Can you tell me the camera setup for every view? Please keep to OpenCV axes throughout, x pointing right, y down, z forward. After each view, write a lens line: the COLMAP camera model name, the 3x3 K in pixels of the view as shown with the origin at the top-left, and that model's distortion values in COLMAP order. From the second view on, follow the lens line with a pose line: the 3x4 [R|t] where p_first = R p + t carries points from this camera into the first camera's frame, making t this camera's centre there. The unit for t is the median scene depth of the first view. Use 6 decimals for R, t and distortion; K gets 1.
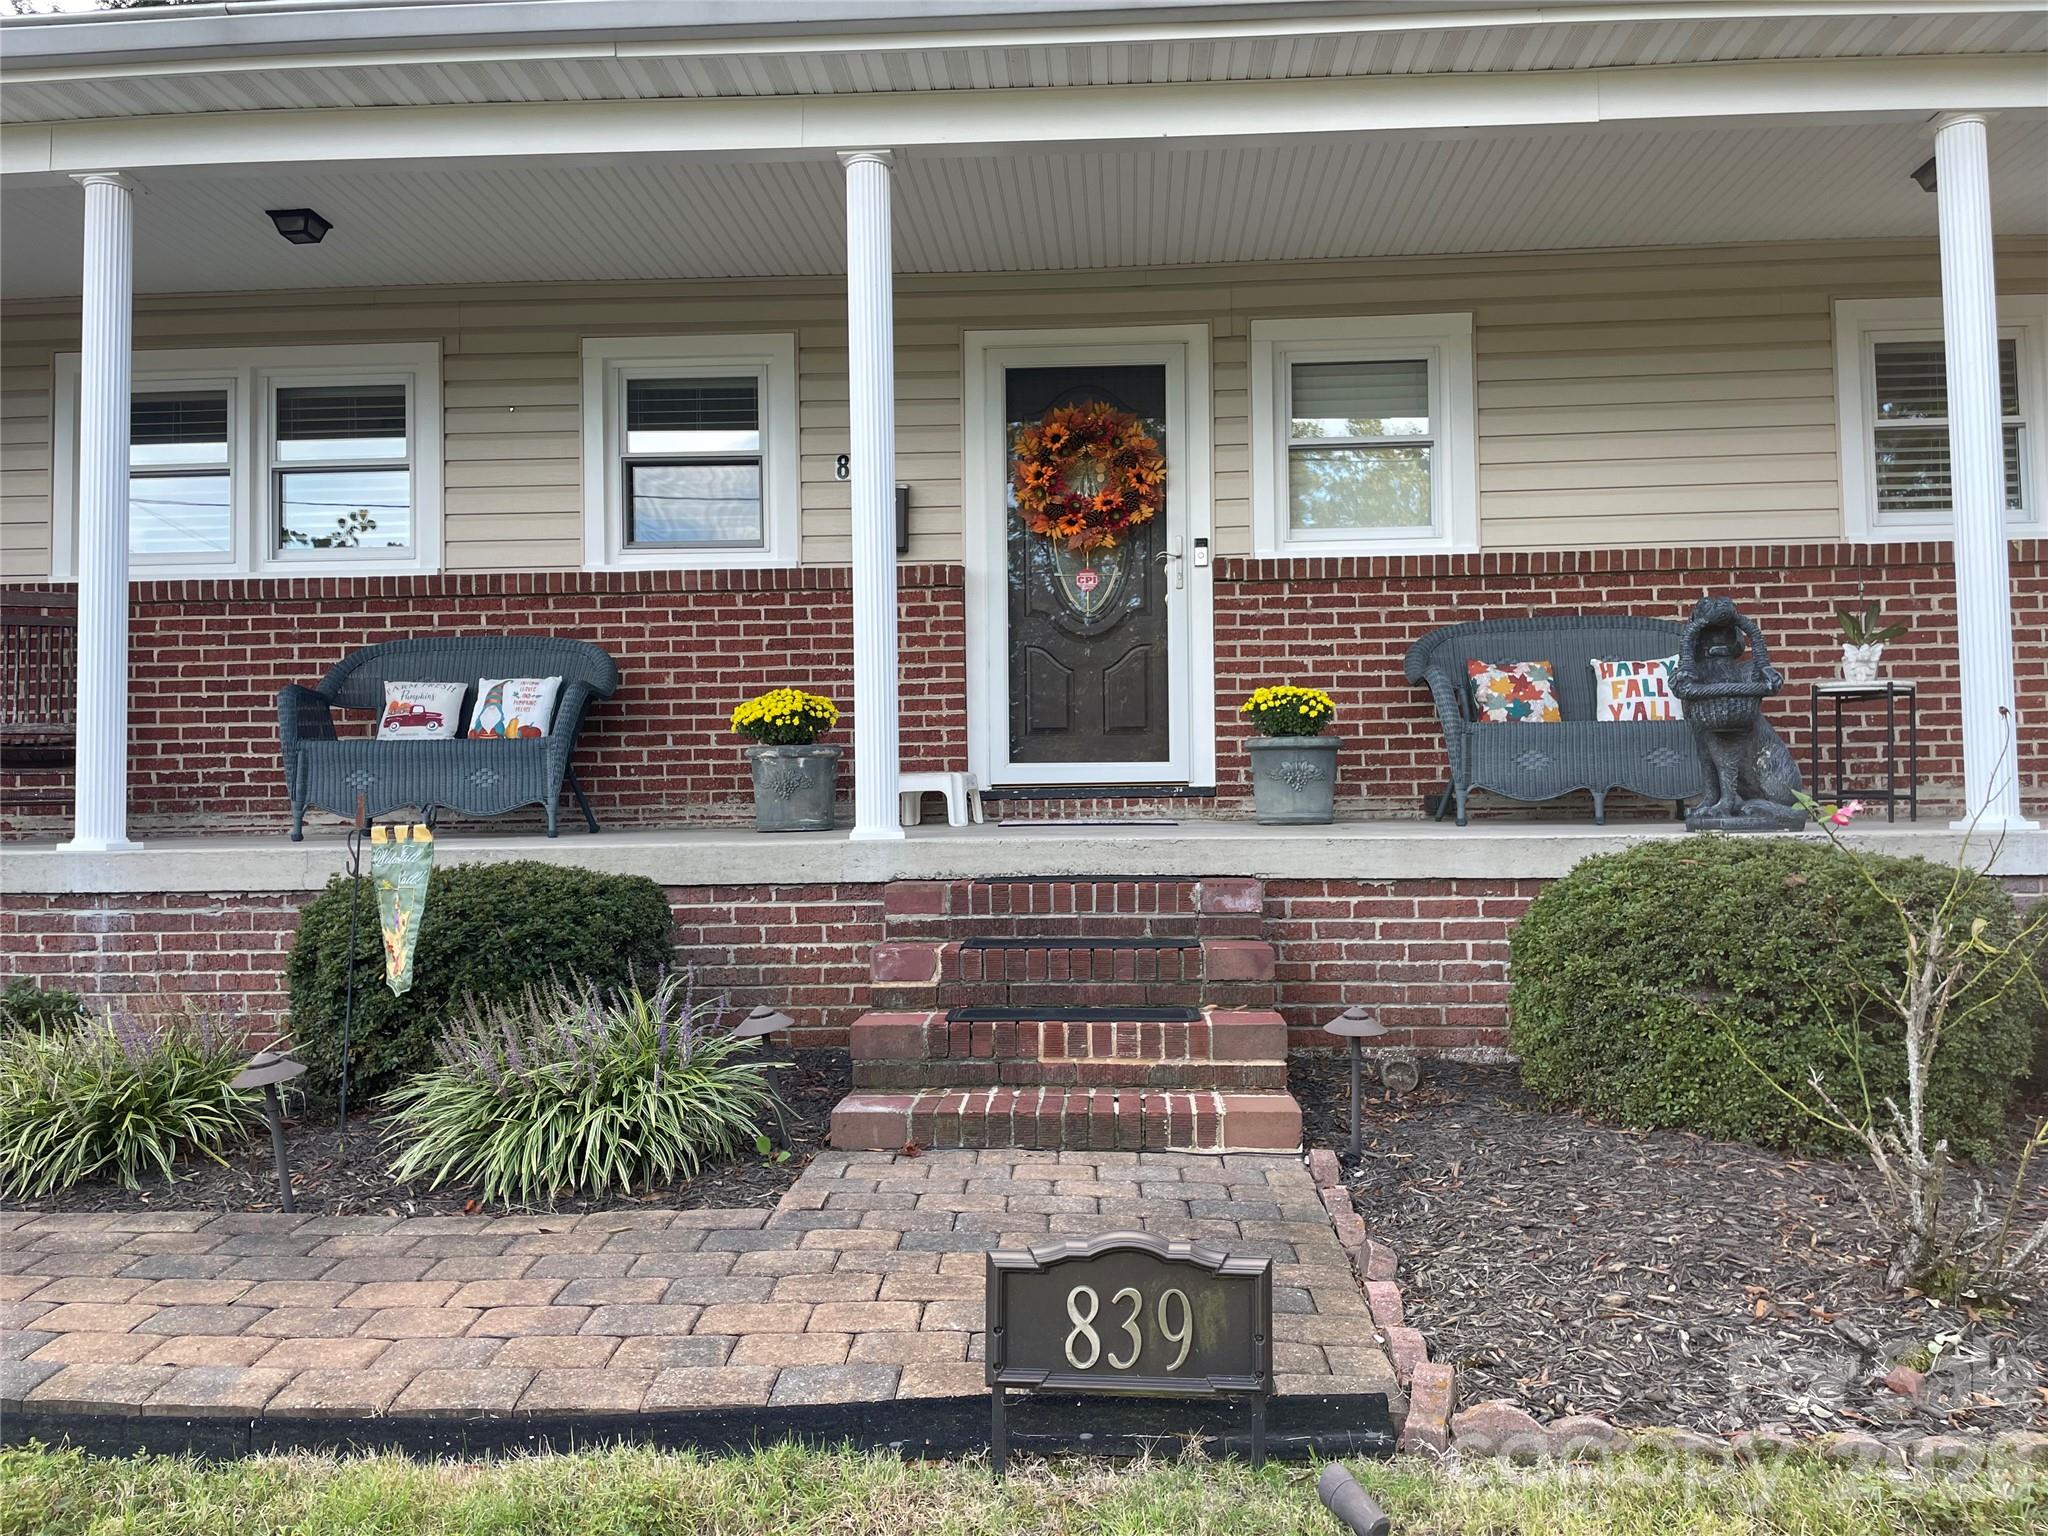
lens RADIAL K [[1895.3, 0, 1023.9], [0, 1895.3, 755.0], [0, 0, 1]] dist [0.047626, 0.000000]
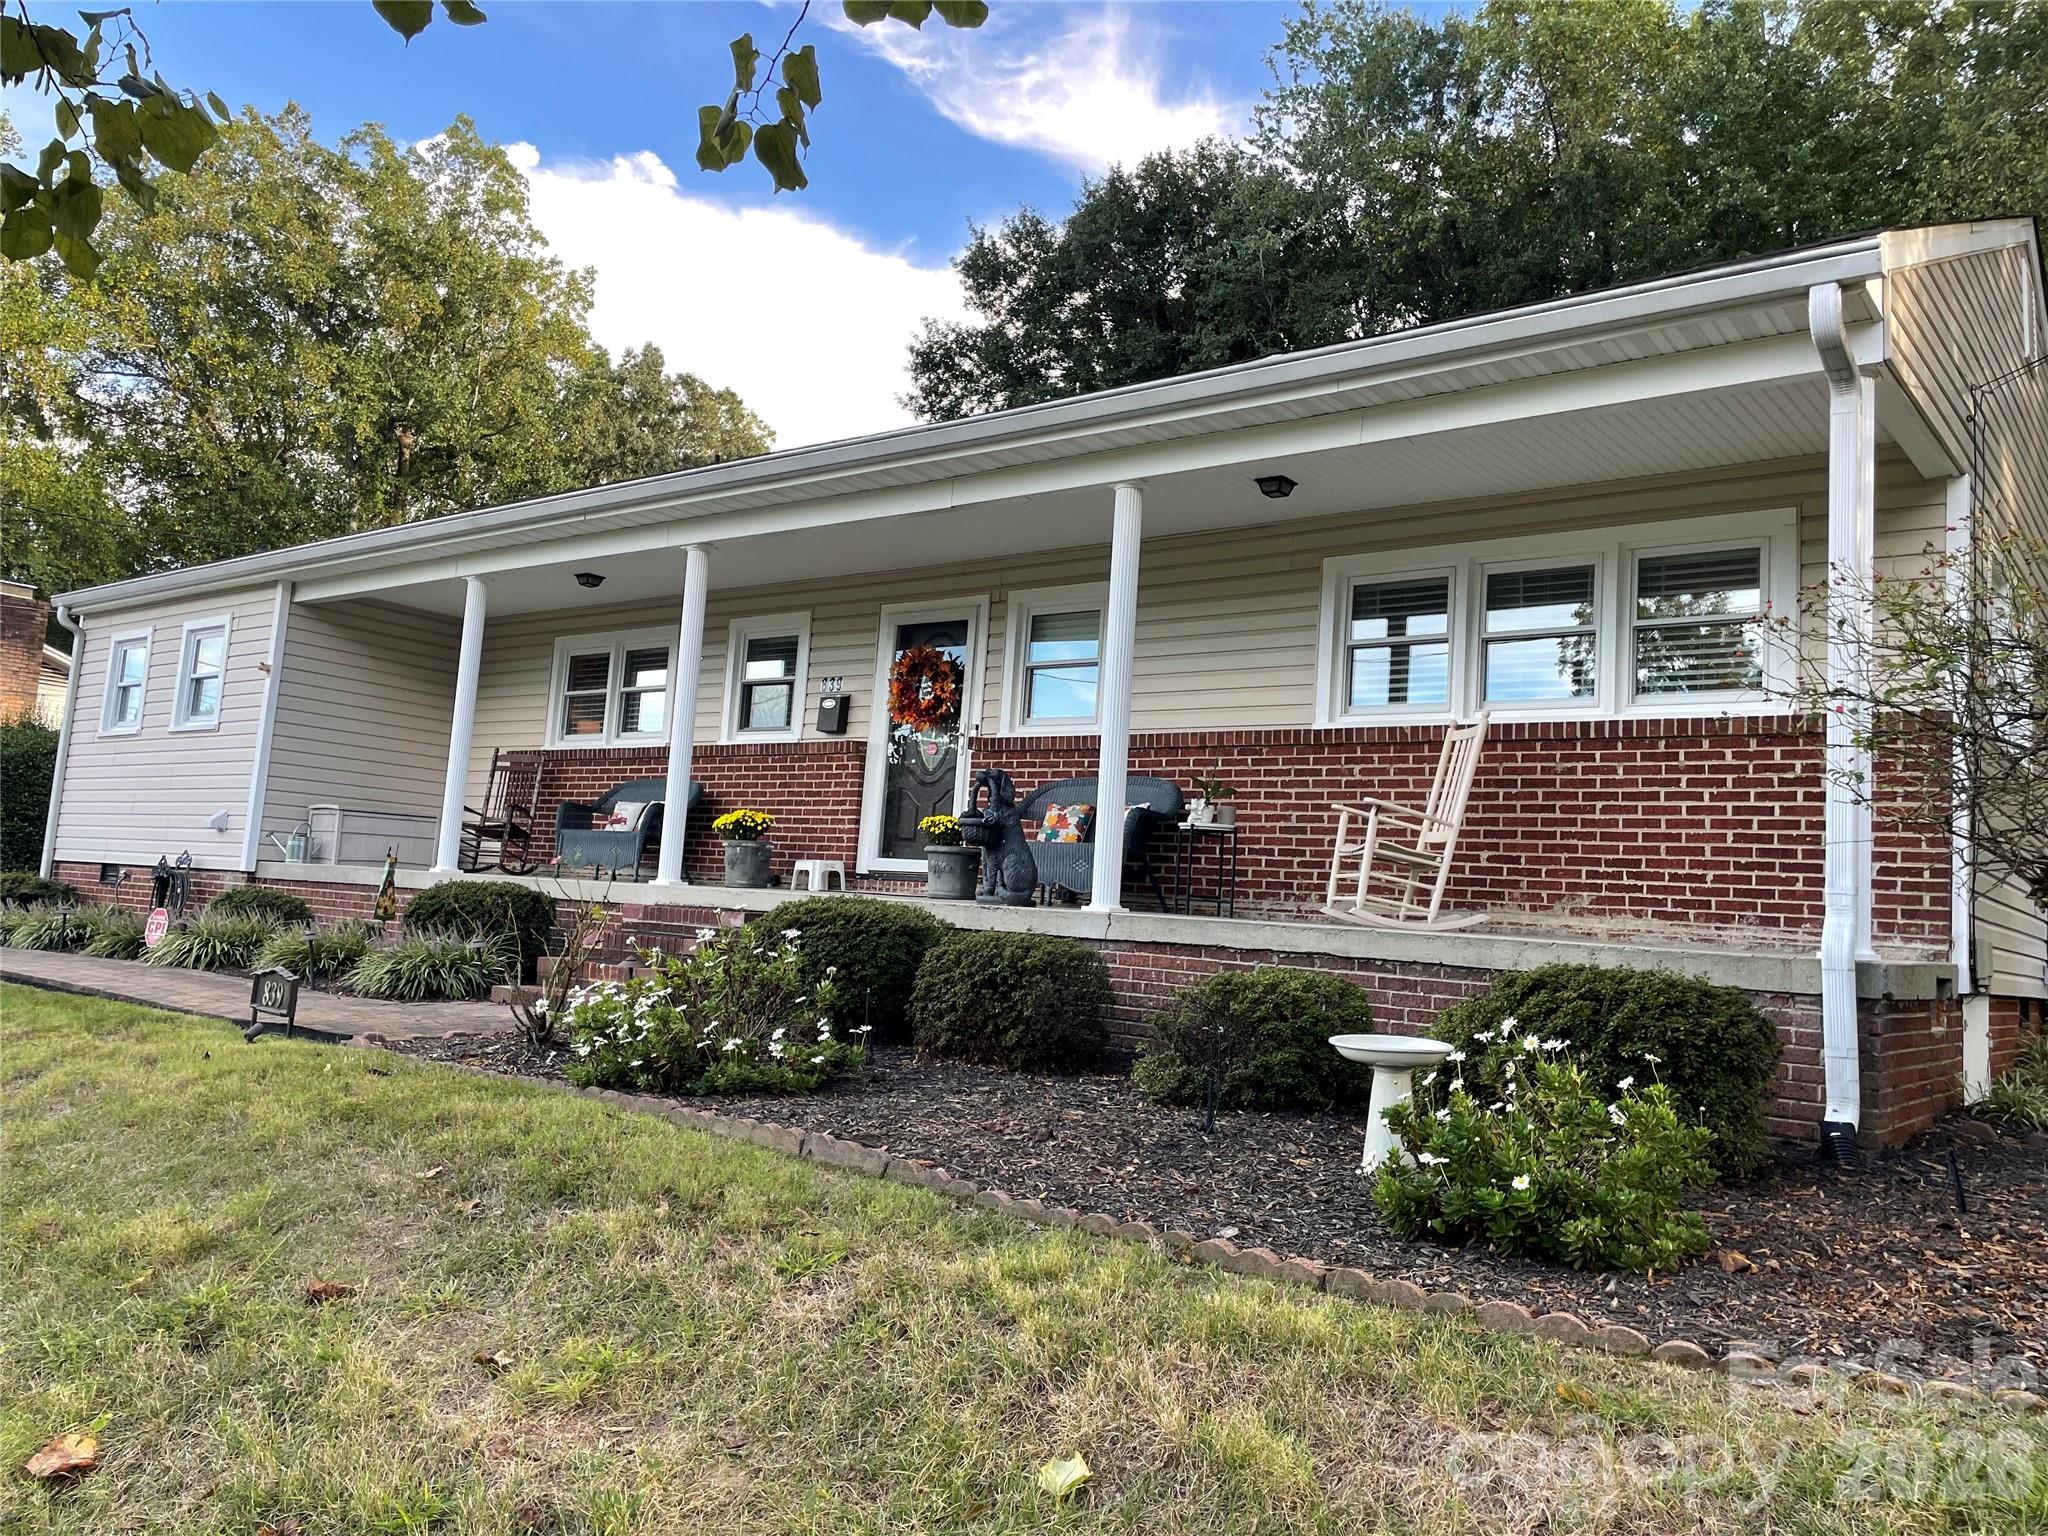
lens RADIAL K [[1560.7, 0, 1024.2], [0, 1560.7, 780.6], [0, 0, 1]] dist [0.034661, 0.003022]
pose [[0.807375, 0.015418, -0.589837, 0.706596], [-0.048534, 0.998006, -0.040348, -0.011168], [0.588039, 0.061203, 0.806514, -0.040848]]
